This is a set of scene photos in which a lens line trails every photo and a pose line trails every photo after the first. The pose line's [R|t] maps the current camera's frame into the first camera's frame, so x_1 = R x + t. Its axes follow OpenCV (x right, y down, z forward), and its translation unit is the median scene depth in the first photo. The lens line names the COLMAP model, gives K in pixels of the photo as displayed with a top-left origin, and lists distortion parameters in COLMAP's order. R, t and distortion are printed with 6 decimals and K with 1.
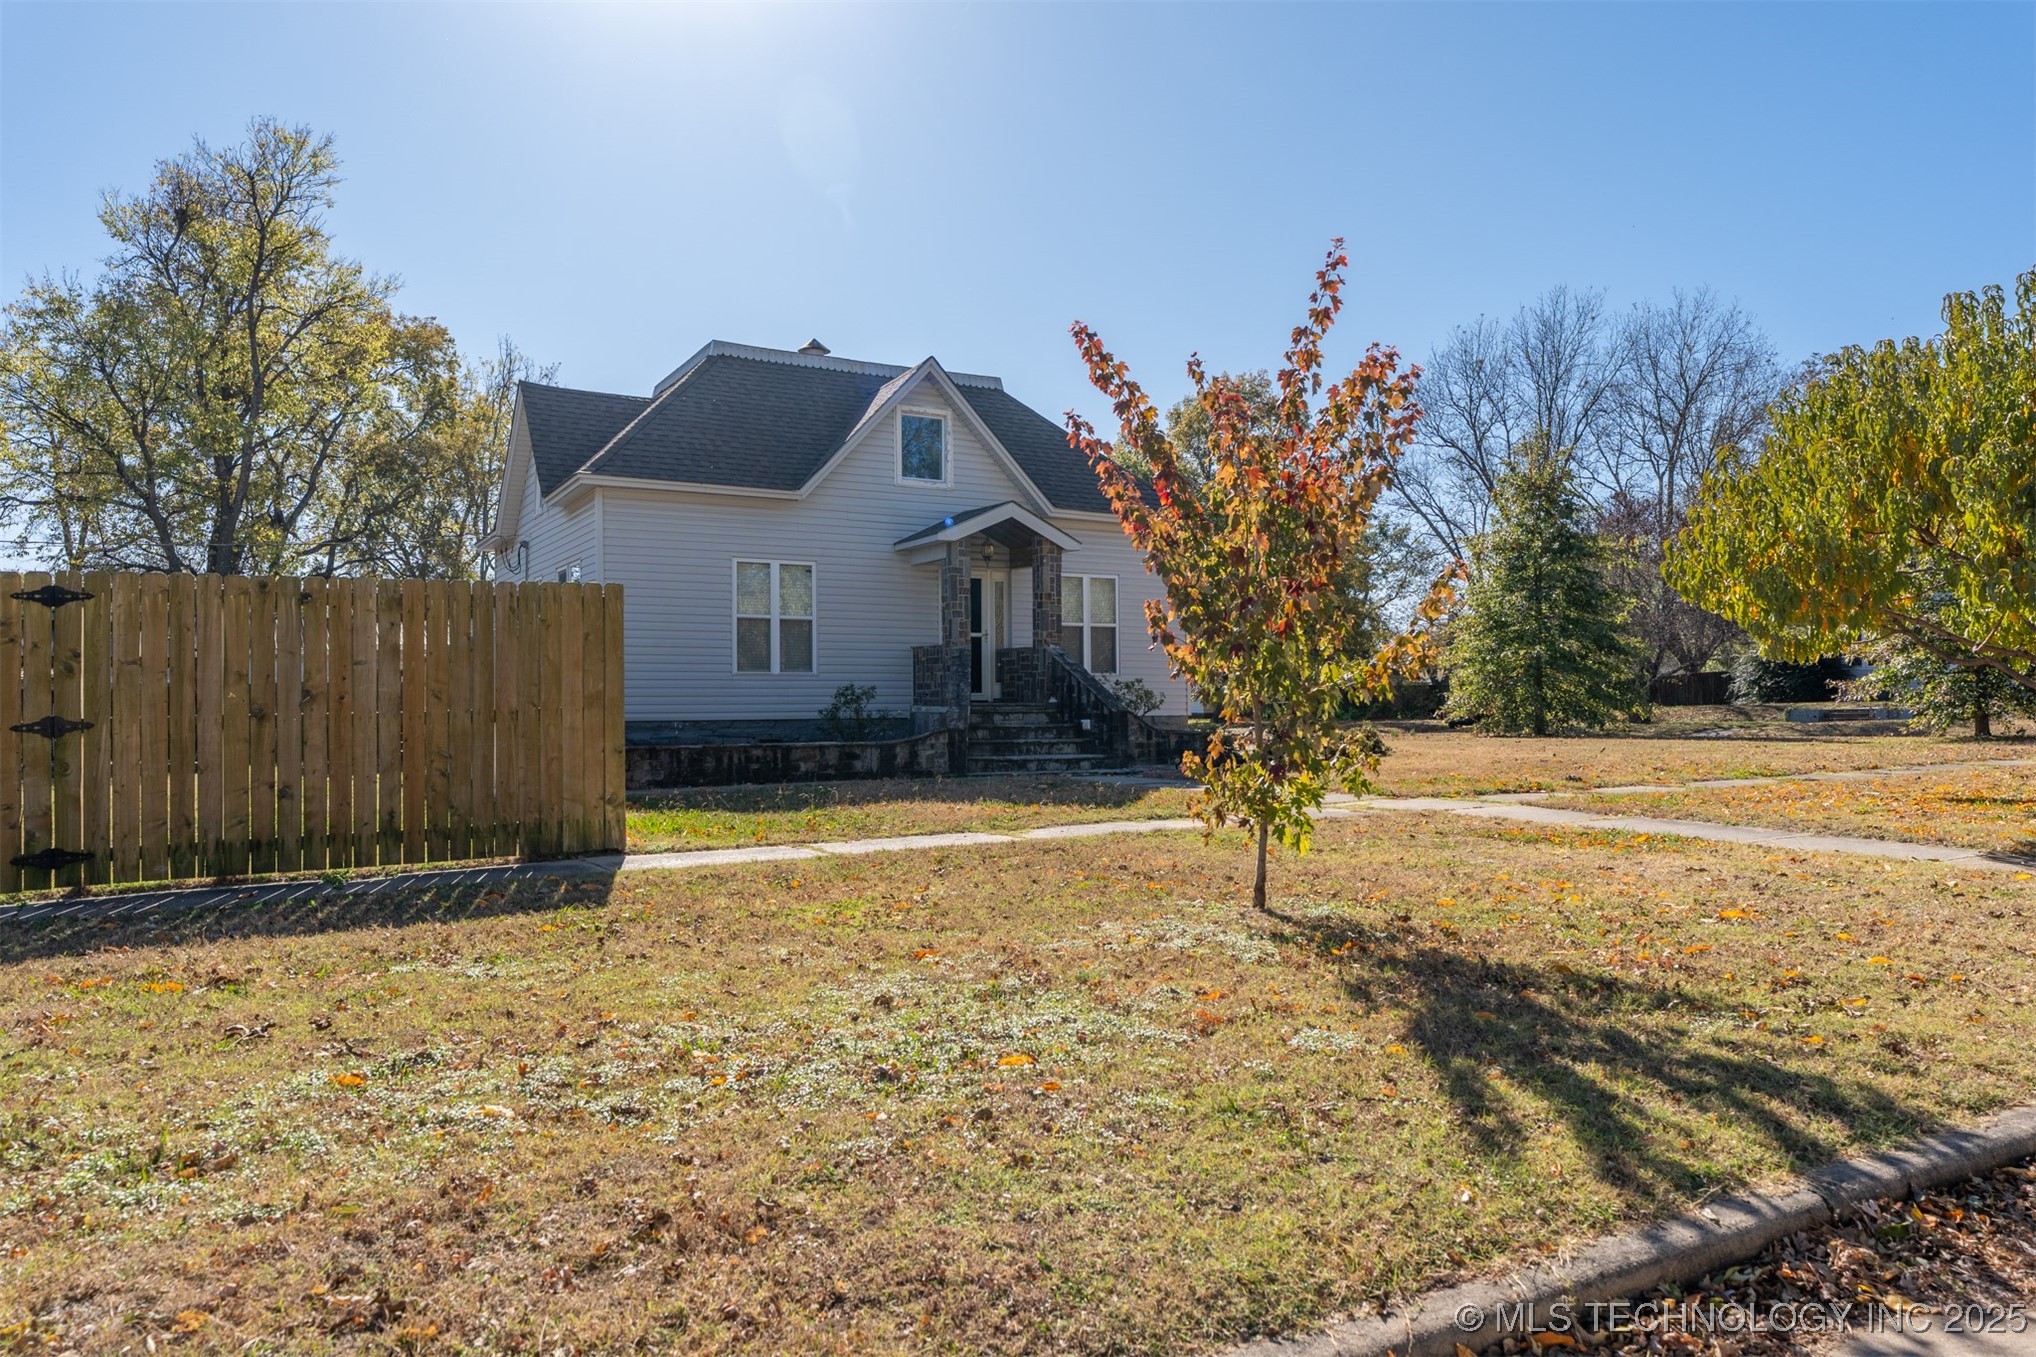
lens RADIAL K [[1307.1, 0, 1008.1], [0, 1307.1, 682.1], [0, 0, 1]] dist [-0.008926, 0.001435]
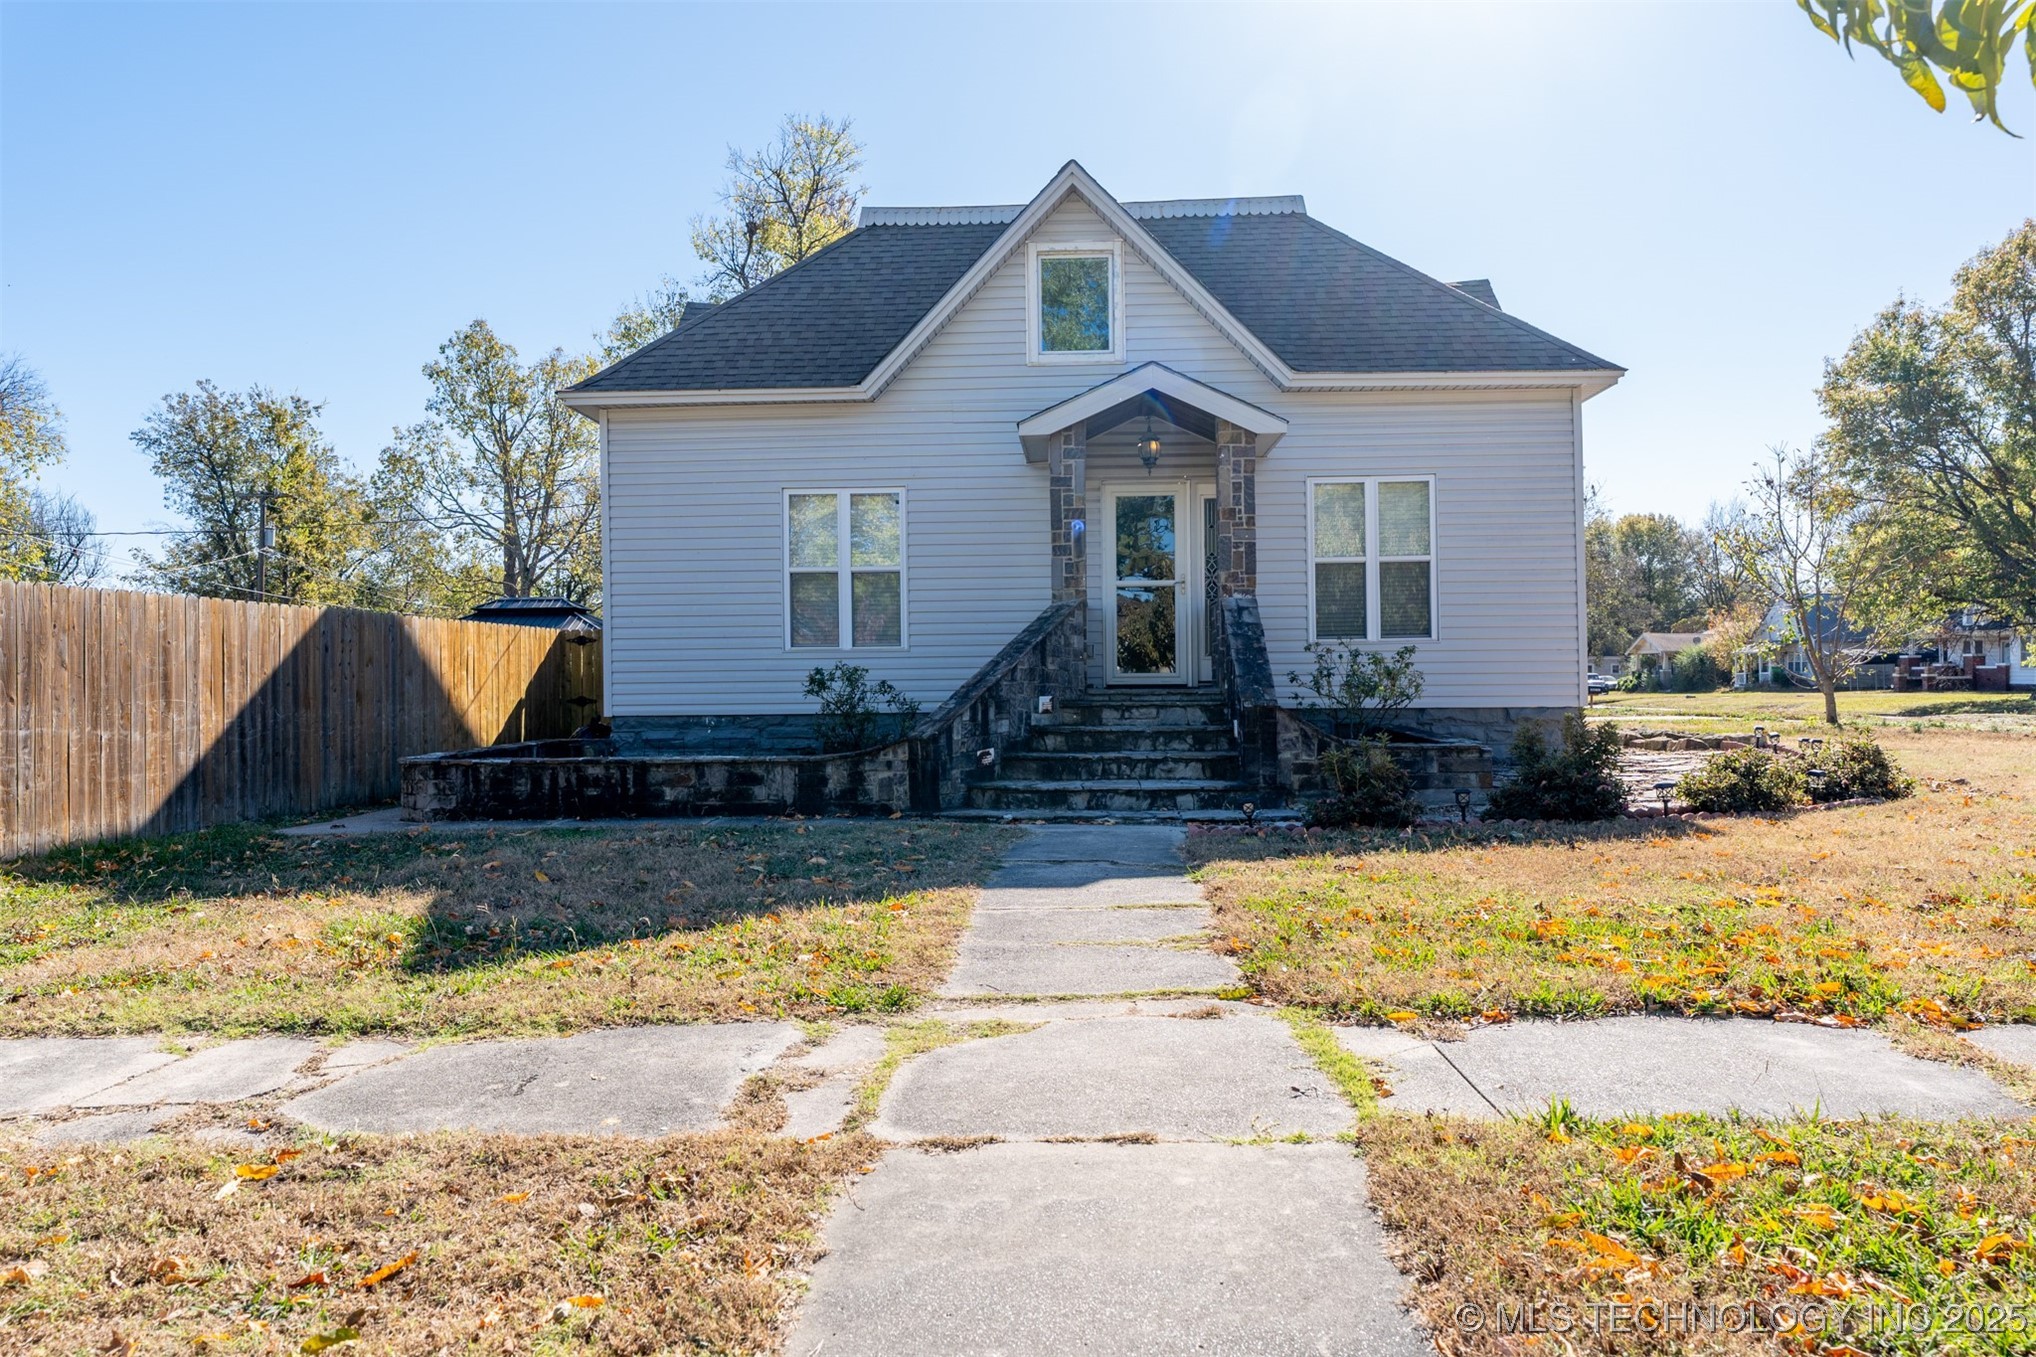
lens RADIAL K [[1307.1, 0, 1011.2], [0, 1307.1, 680.9], [0, 0, 1]] dist [-0.008926, 0.001435]
pose [[0.849262, -0.002693, -0.527965, 0.270868], [0.015542, 0.999681, 0.019900, -0.001693], [0.527744, -0.025106, 0.849033, 0.437052]]
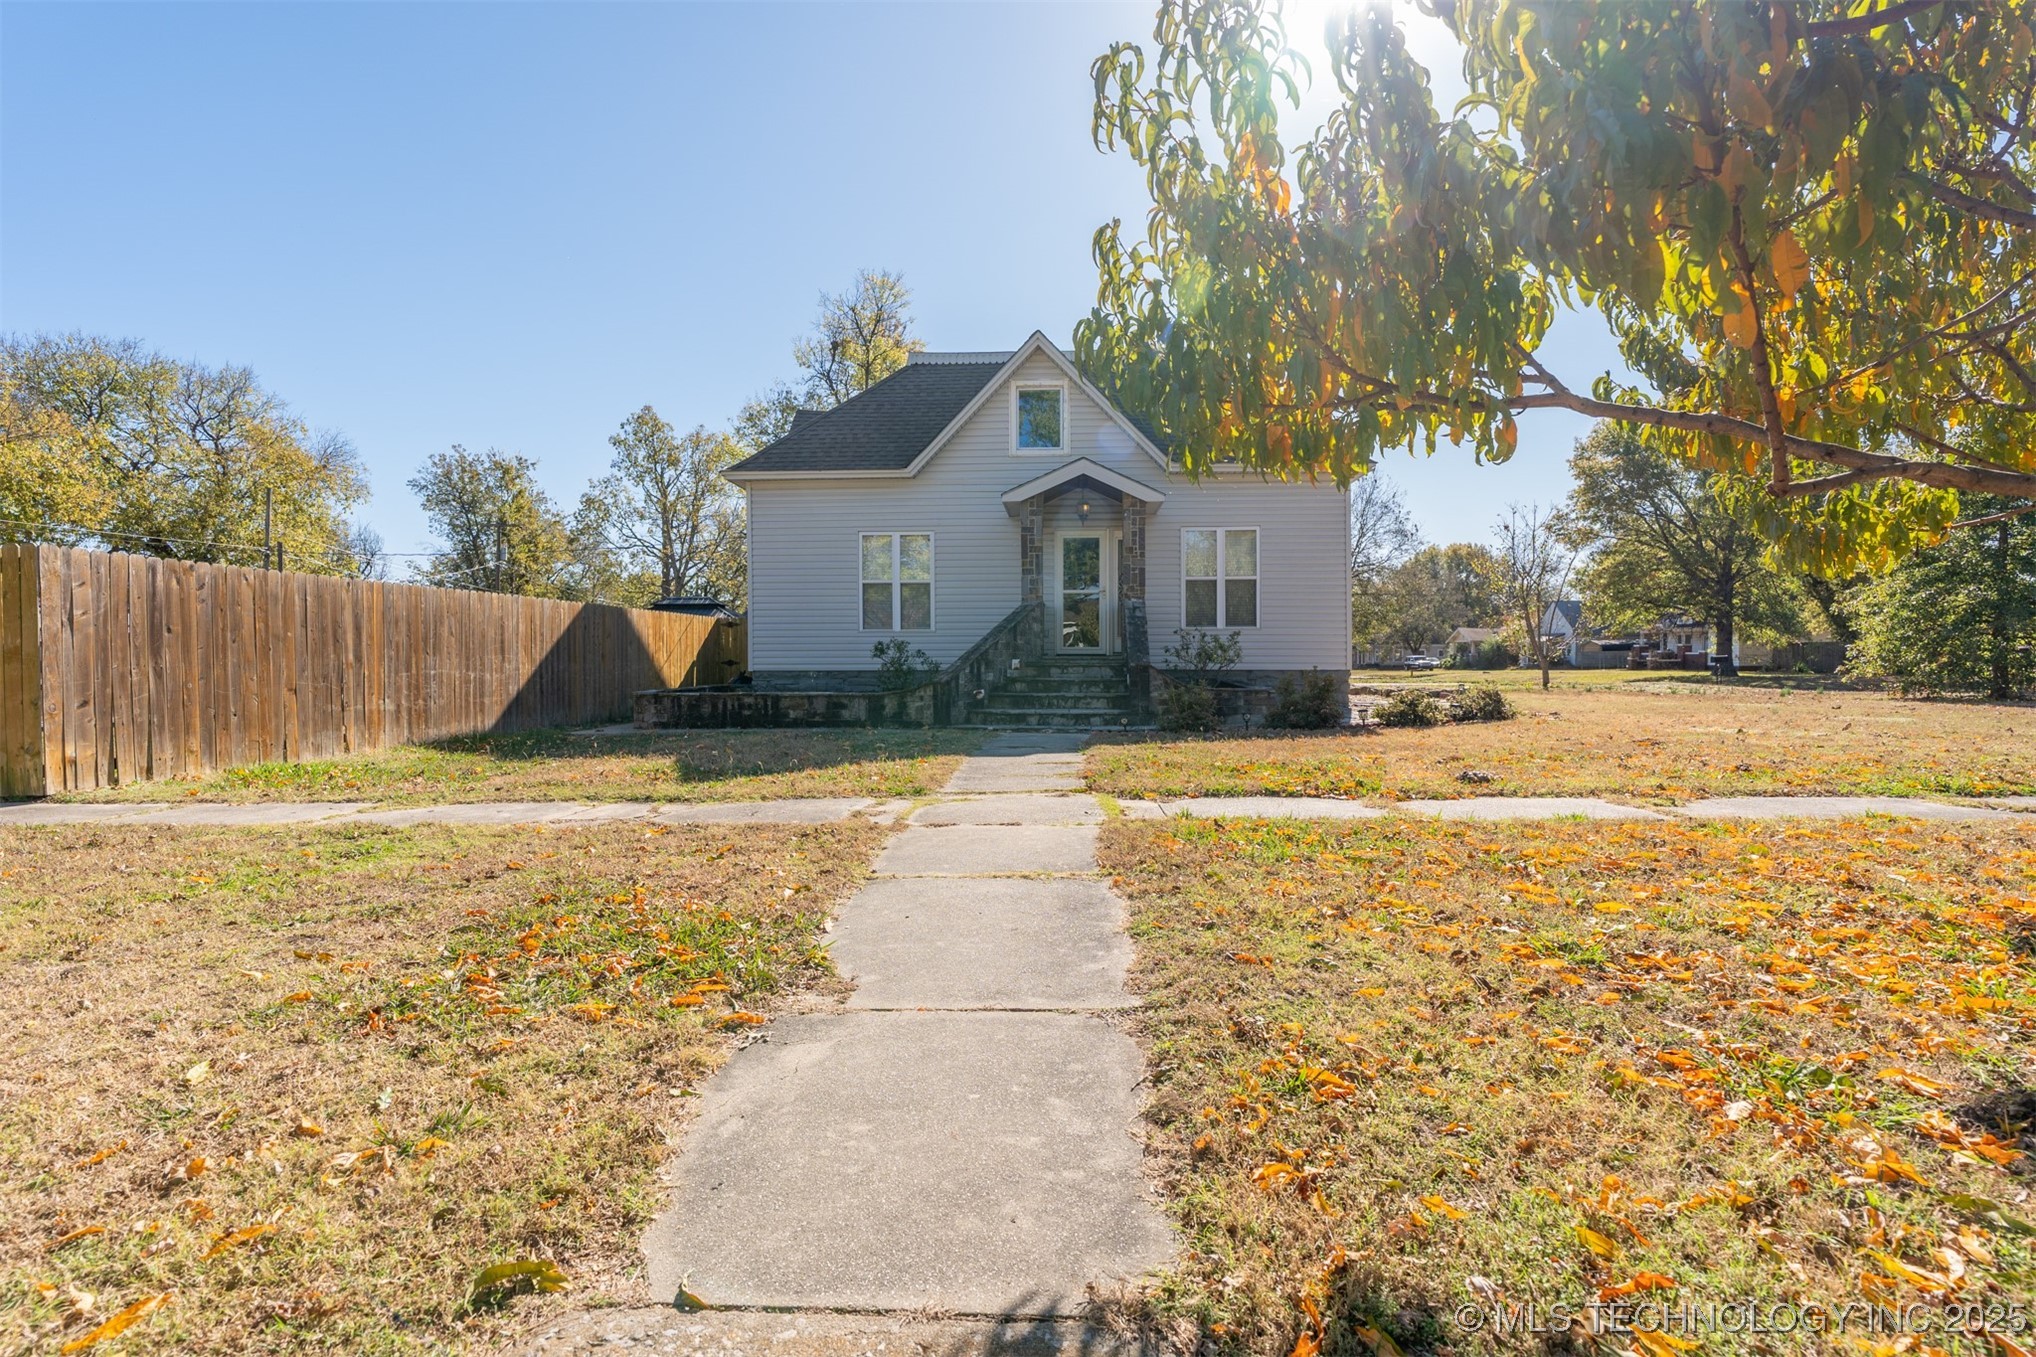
lens RADIAL K [[919.3, 0, 1004.8], [0, 919.3, 676.7], [0, 0, 1]] dist [-0.009981, 0.003265]
pose [[0.844273, 0.015707, -0.535683, 0.335865], [0.007116, 0.999154, 0.040511, 0.002182], [0.535866, -0.038014, 0.843447, 0.357604]]
